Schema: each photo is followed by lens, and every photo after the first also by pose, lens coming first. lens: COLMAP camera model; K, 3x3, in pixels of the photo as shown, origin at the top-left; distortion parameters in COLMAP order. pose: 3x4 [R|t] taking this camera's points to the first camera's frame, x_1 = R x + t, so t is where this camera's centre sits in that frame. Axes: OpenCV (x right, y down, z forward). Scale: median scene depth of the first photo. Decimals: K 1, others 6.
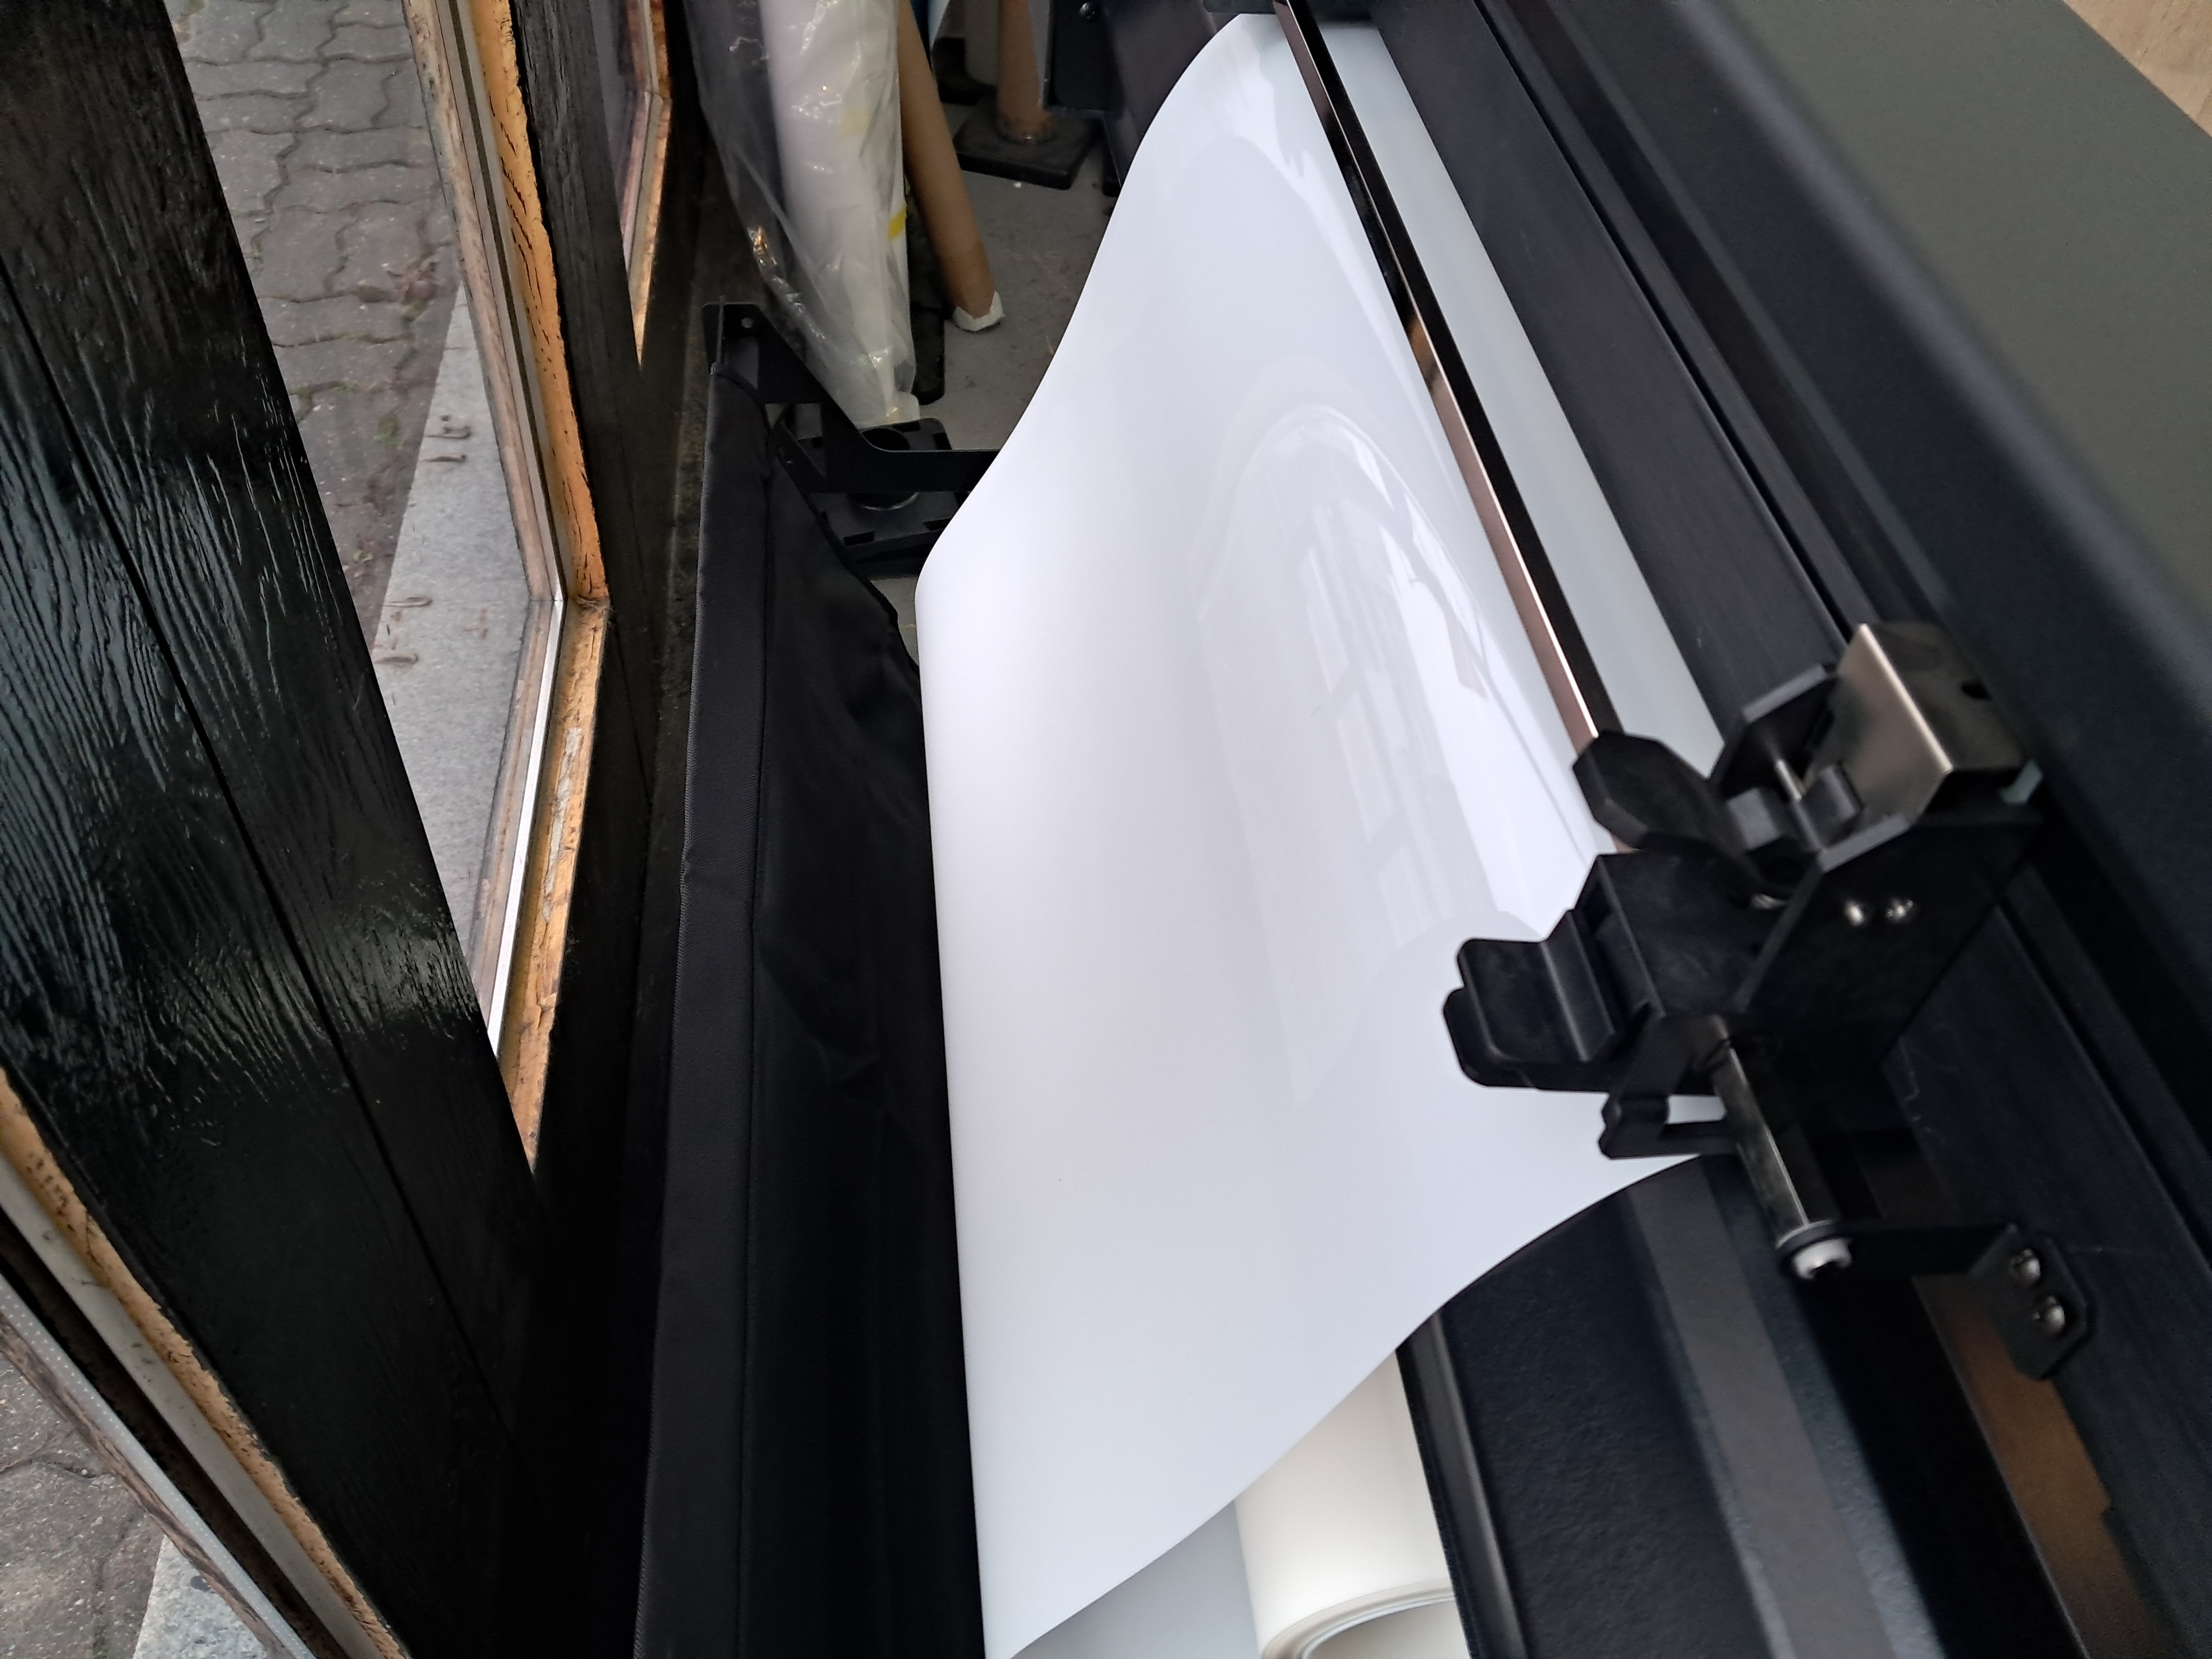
lens RADIAL K [[1740.2, 0, 1188.2], [0, 1740.2, 784.4], [0, 0, 1]] dist [0.047023, -0.014080]
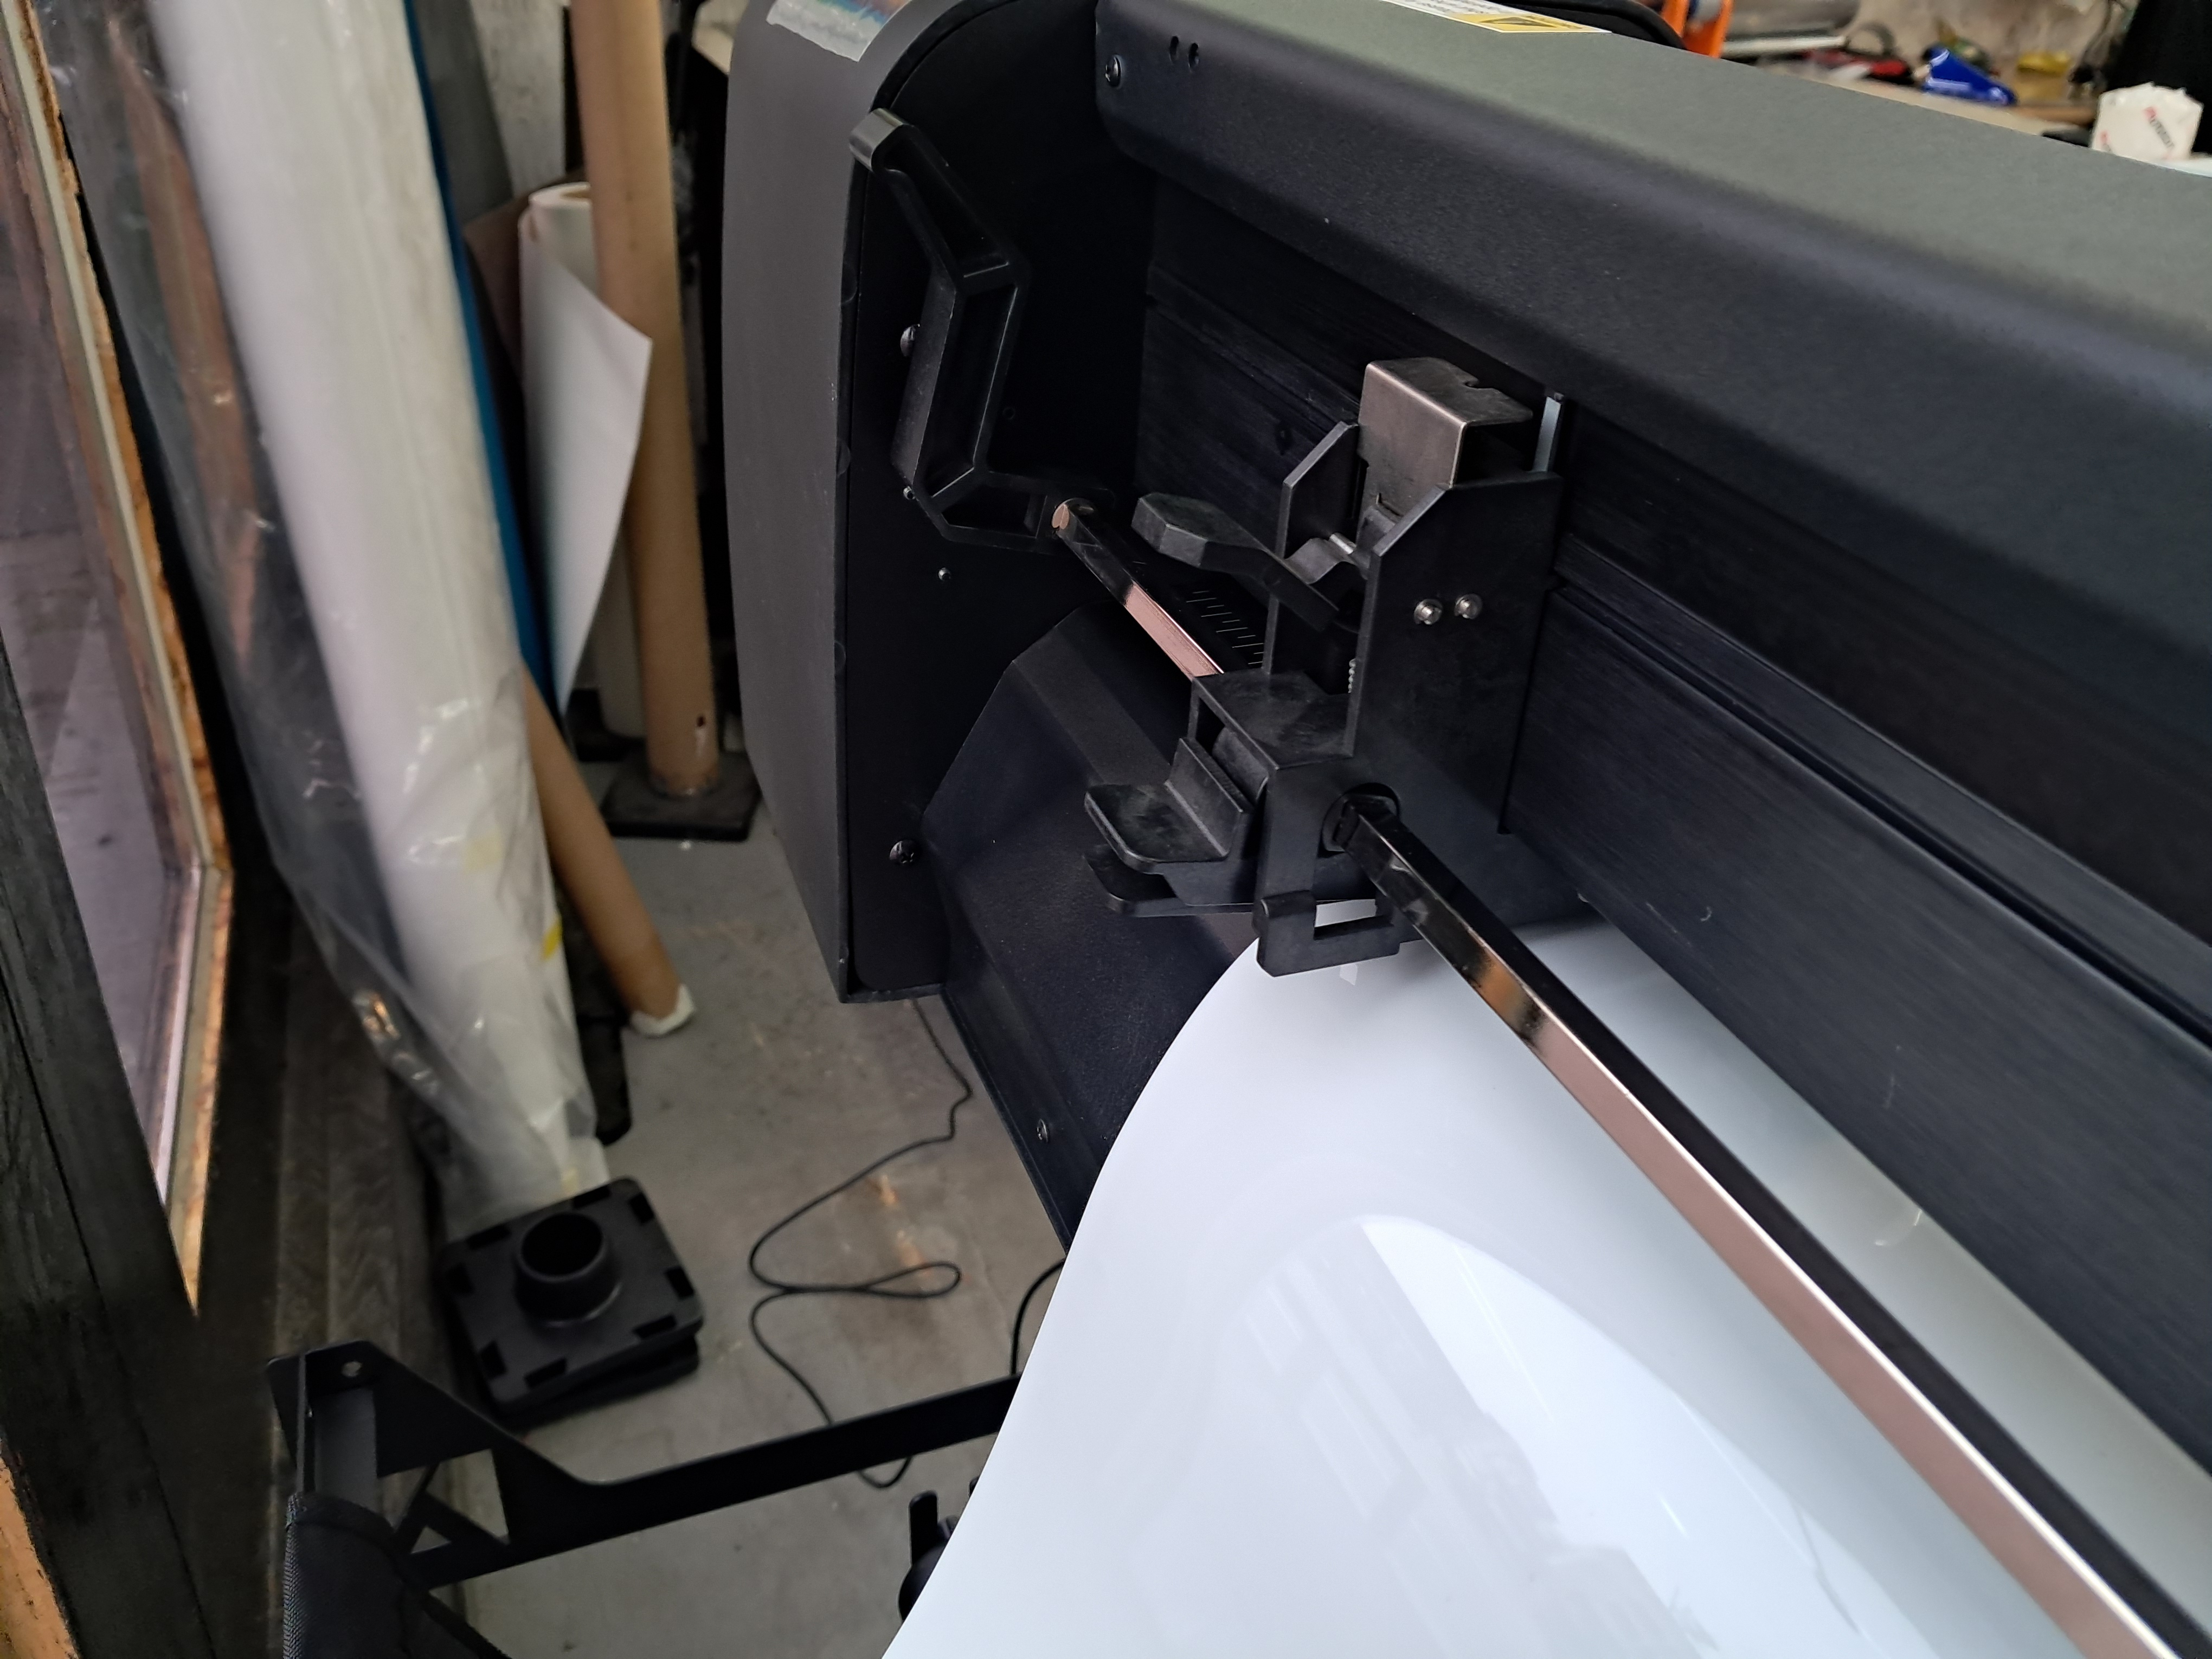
lens RADIAL K [[1740.2, 0, 1104.0], [0, 1740.2, 819.5], [0, 0, 1]] dist [0.047023, -0.014080]
pose [[0.974228, -0.160567, 0.158424, -0.038538], [0.195176, 0.952146, -0.235210, -0.140469], [-0.113076, 0.260069, 0.958946, 0.197639]]
